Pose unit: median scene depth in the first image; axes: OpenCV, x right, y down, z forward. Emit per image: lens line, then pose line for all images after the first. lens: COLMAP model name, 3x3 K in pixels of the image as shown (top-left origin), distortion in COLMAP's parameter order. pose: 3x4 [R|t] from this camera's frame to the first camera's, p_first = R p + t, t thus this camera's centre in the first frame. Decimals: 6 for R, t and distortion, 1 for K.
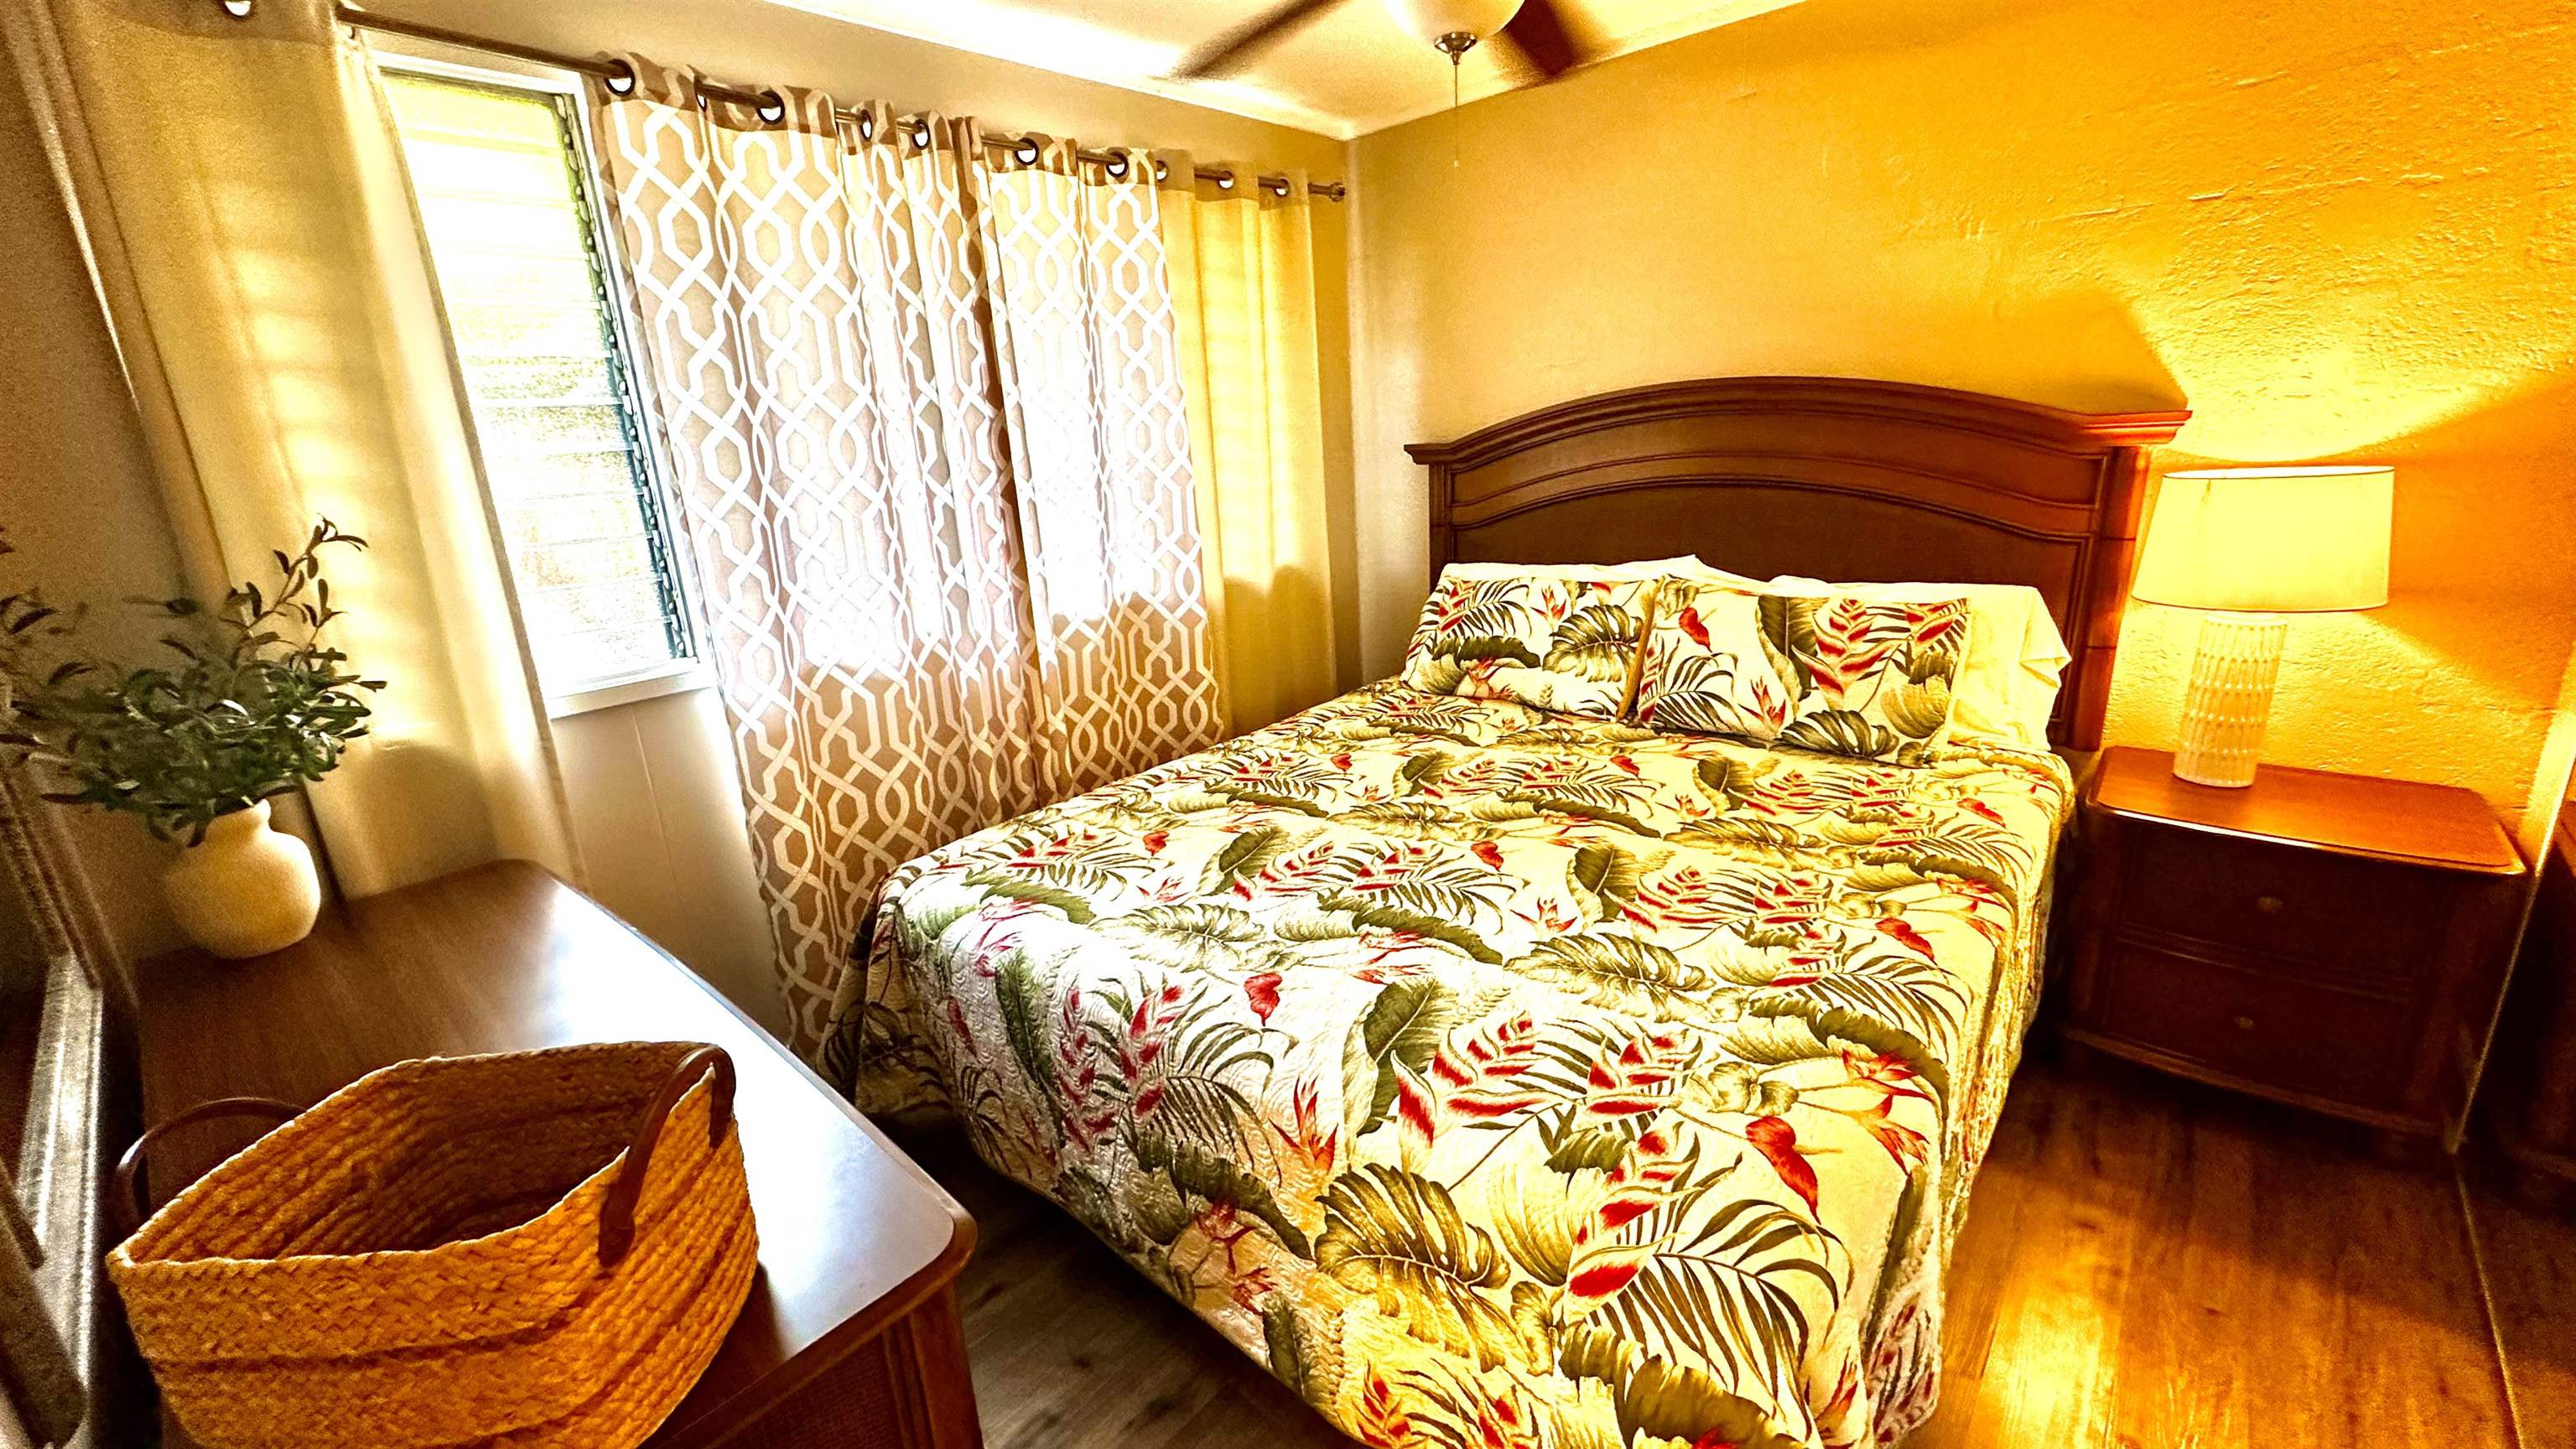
lens RADIAL K [[1030.0, 0, 1283.9], [0, 1030.0, 724.4], [0, 0, 1]] dist [-0.001514, 0.000880]
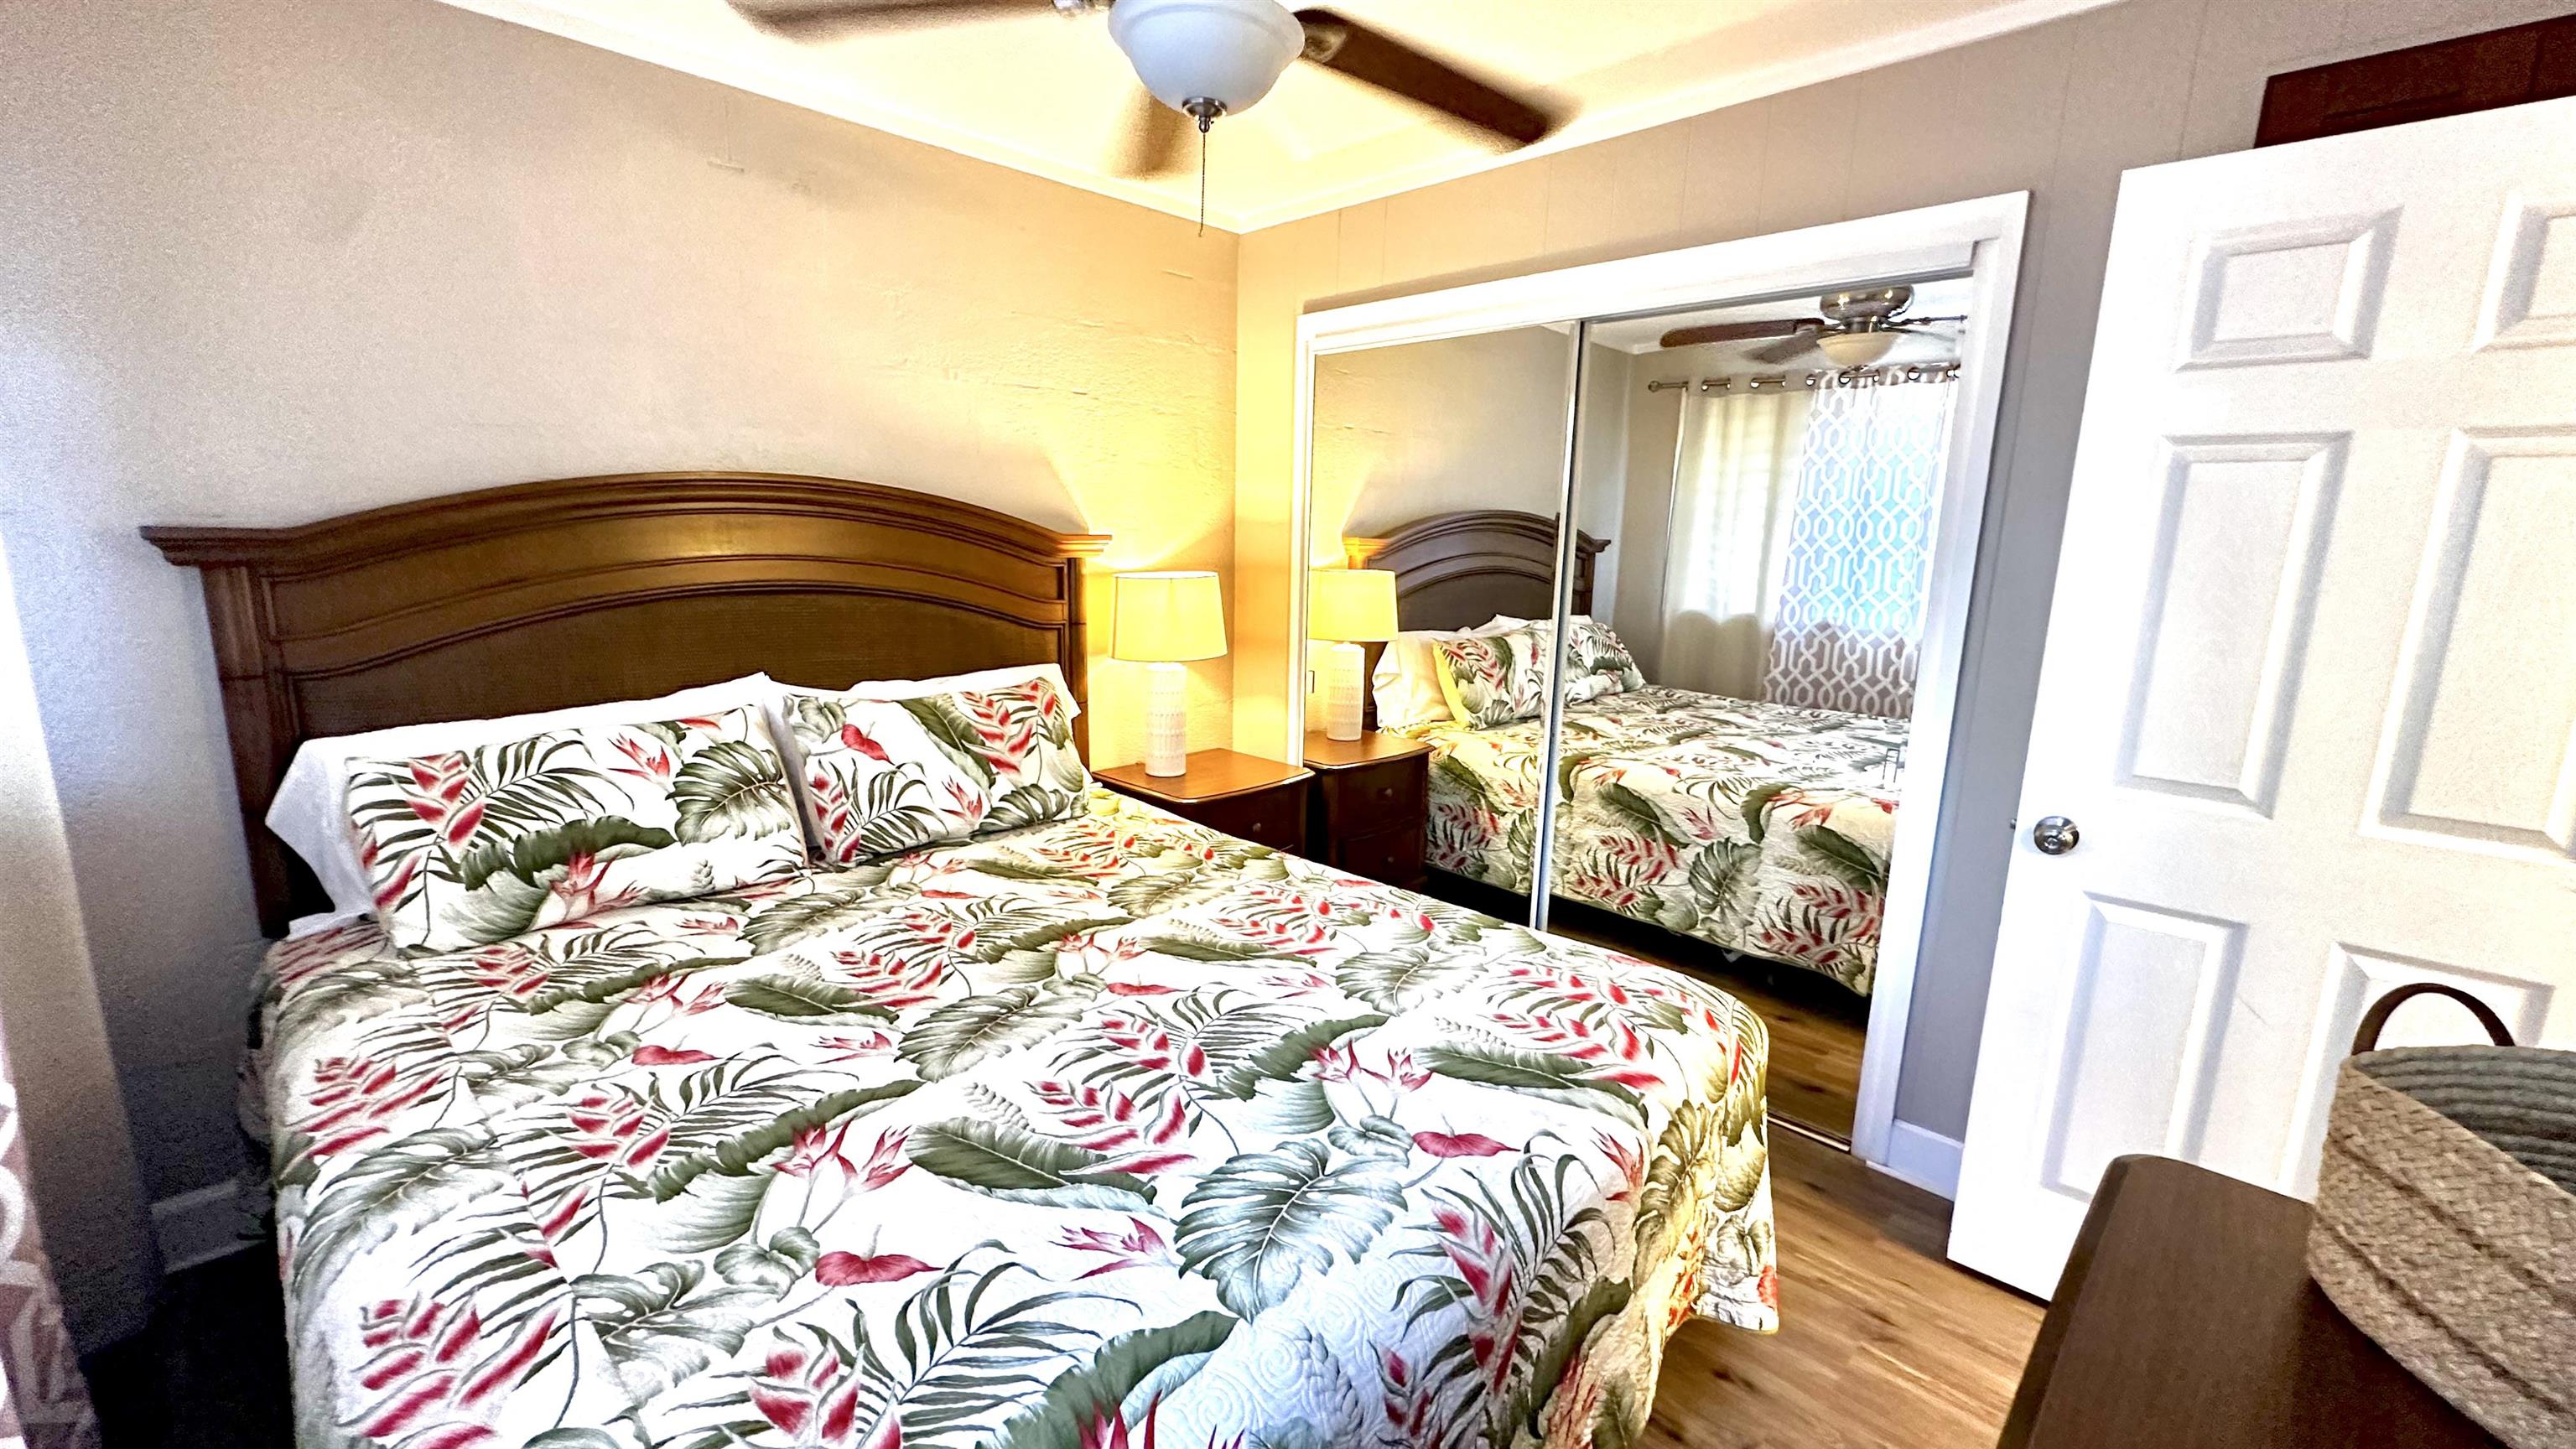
lens RADIAL K [[1030.0, 0, 1283.9], [0, 1030.0, 724.4], [0, 0, 1]] dist [-0.001514, 0.000880]
pose [[0.036752, -0.131993, 0.990569, -0.511359], [0.253827, 0.959964, 0.118498, -0.132052], [-0.966551, 0.247078, 0.068784, 0.614105]]
